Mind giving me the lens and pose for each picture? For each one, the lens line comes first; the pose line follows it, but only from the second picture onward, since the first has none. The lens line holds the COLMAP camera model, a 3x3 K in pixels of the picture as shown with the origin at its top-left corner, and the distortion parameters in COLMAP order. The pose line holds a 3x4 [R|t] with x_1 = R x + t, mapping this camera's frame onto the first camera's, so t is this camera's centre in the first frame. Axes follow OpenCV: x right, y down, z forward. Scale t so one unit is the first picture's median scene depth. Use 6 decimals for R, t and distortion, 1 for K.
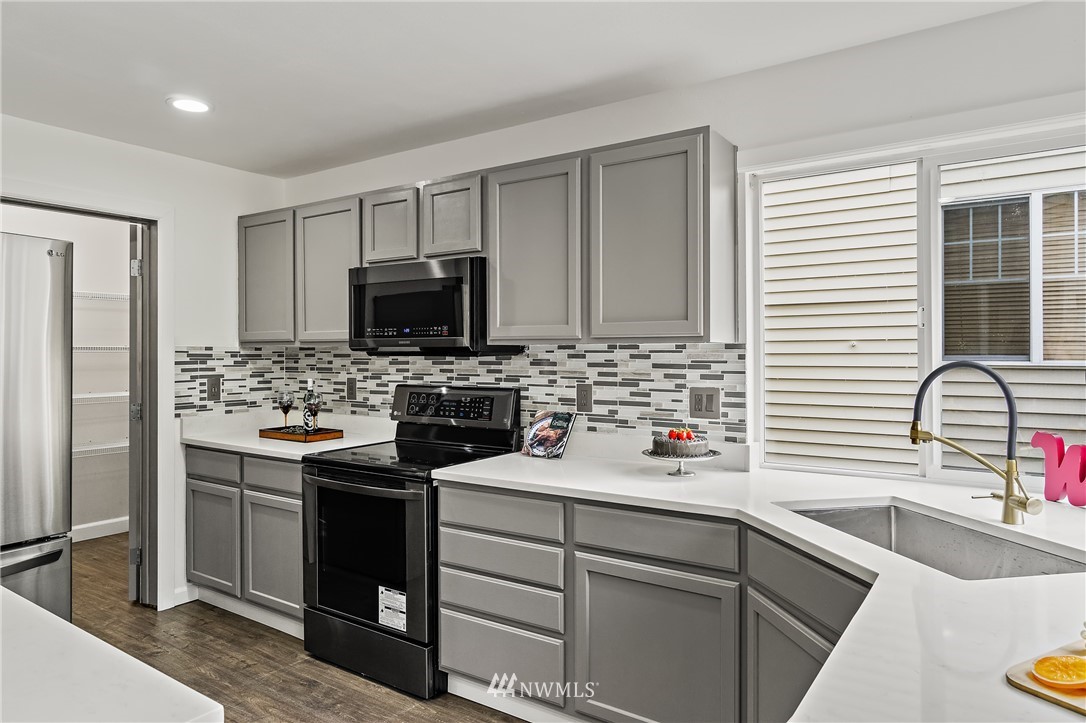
lens RADIAL K [[689.0, 0, 543.6], [0, 689.0, 356.5], [0, 0, 1]] dist [0.006778, 0.002602]
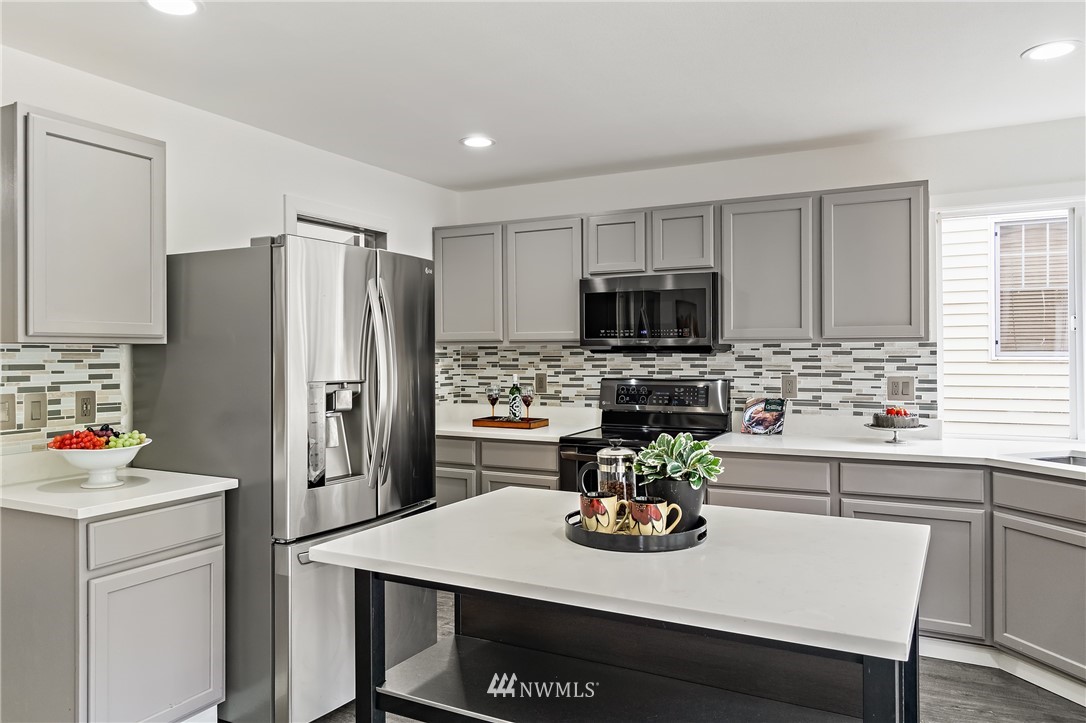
lens RADIAL K [[775.6, 0, 540.2], [0, 775.6, 360.5], [0, 0, 1]] dist [0.006893, 0.003991]
pose [[0.992438, -0.005935, 0.122604, -0.542063], [0.004999, 0.999956, 0.007944, 0.000027], [-0.122646, -0.007271, 0.992424, -0.318956]]
